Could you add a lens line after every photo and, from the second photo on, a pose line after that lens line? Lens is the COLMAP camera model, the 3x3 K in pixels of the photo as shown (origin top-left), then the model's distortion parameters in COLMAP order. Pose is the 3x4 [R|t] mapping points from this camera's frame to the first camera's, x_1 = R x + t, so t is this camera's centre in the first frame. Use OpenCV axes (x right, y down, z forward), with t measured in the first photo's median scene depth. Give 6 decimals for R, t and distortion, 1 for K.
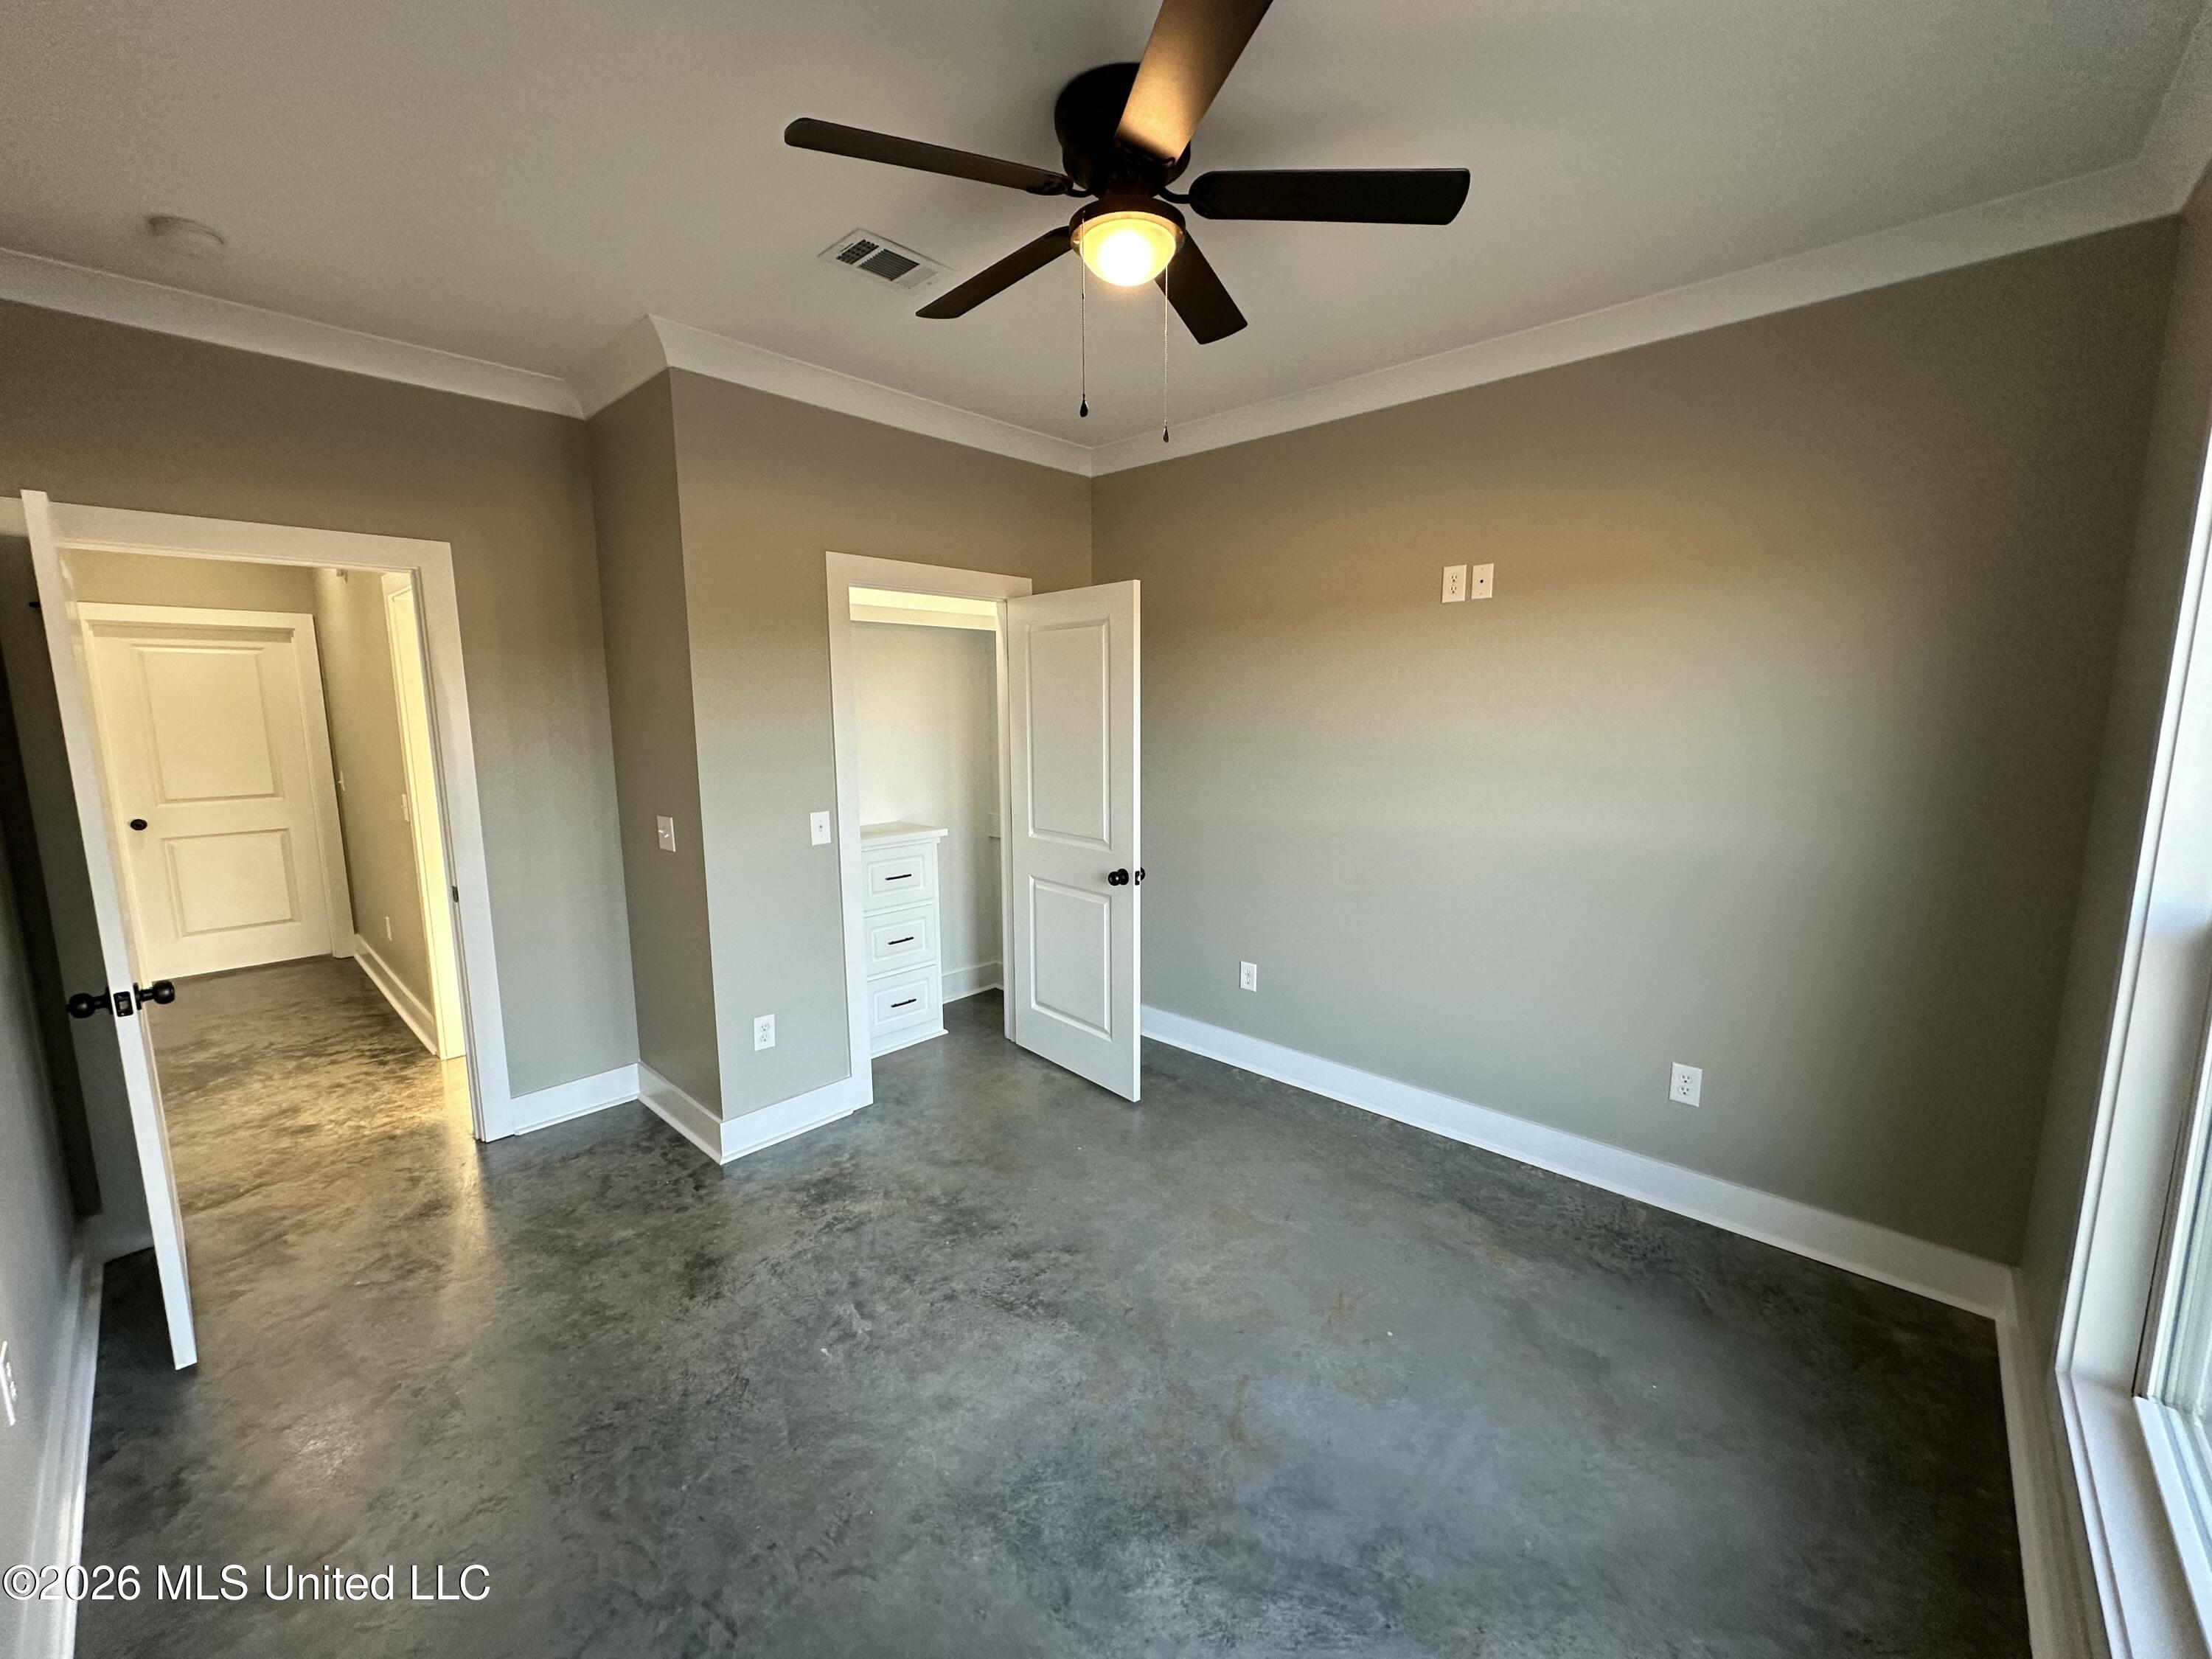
lens RADIAL K [[873.7, 0, 1107.0], [0, 873.7, 827.7], [0, 0, 1]] dist [-0.000880, -0.000453]
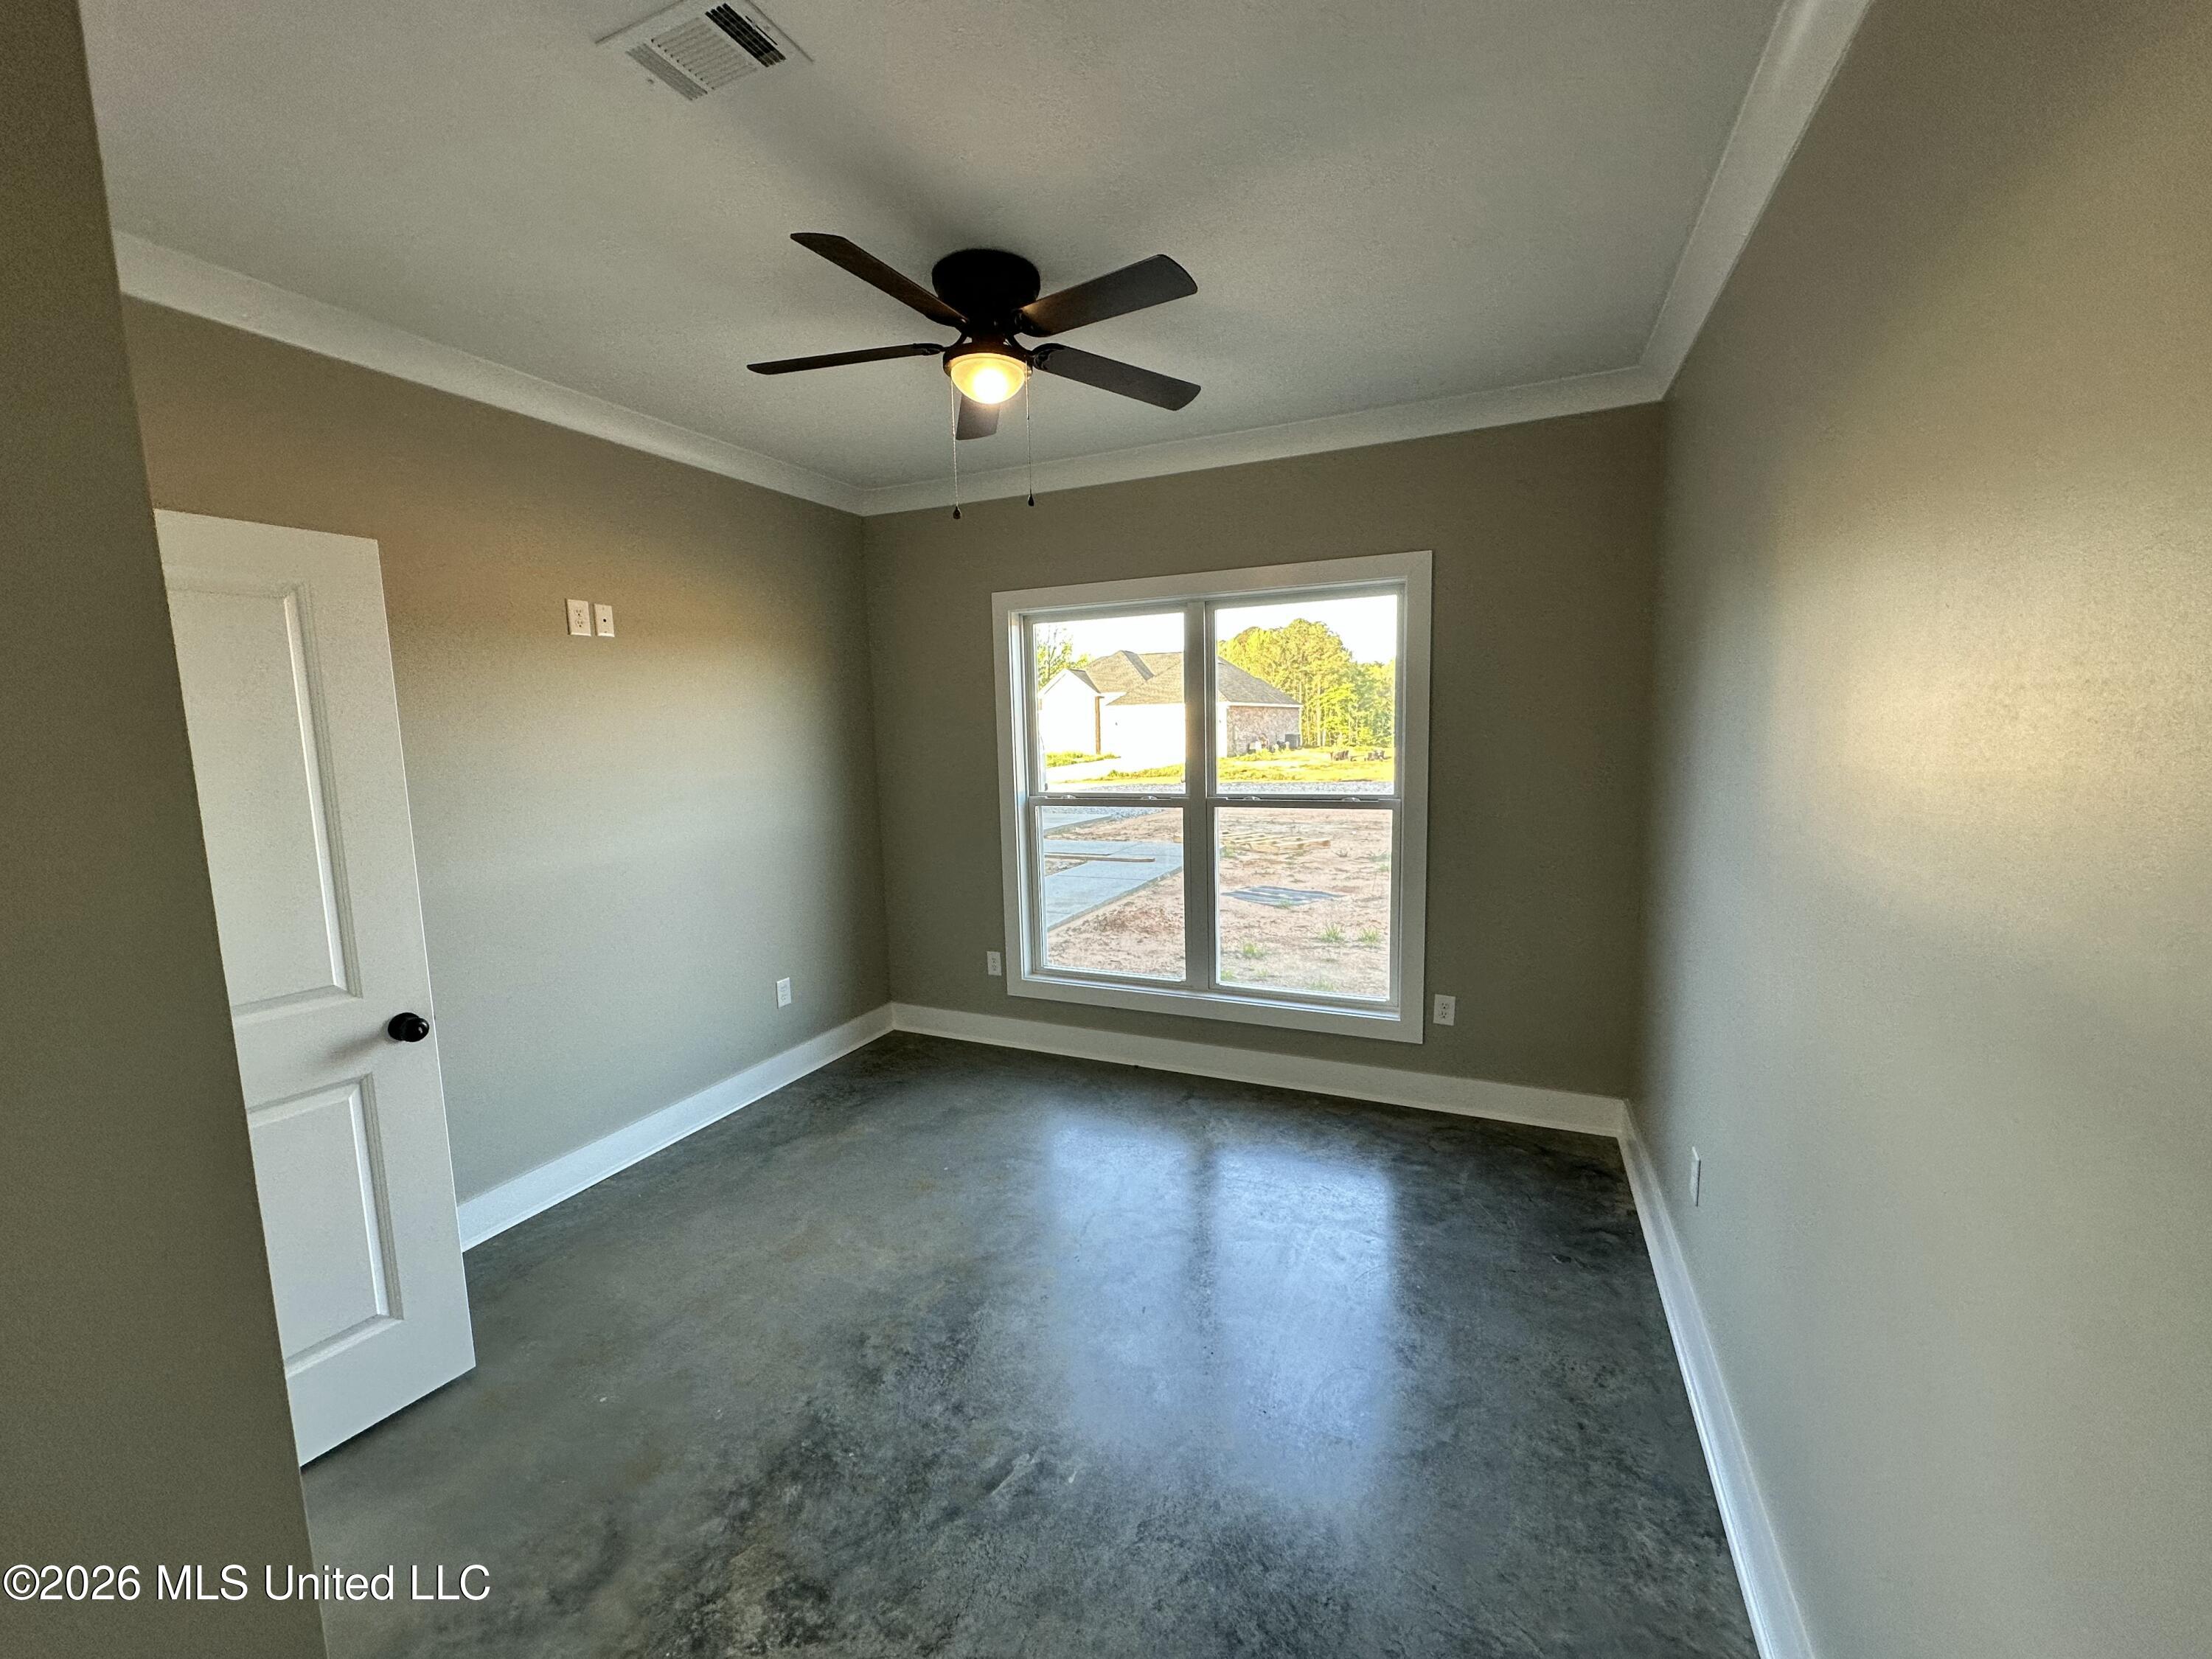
lens RADIAL K [[873.7, 0, 1107.0], [0, 873.7, 827.7], [0, 0, 1]] dist [-0.000880, -0.000453]
pose [[-0.324216, -0.096361, 0.941063, -0.831632], [0.160590, 0.974753, 0.155138, -0.110888], [-0.932253, 0.201423, -0.300556, 0.850090]]
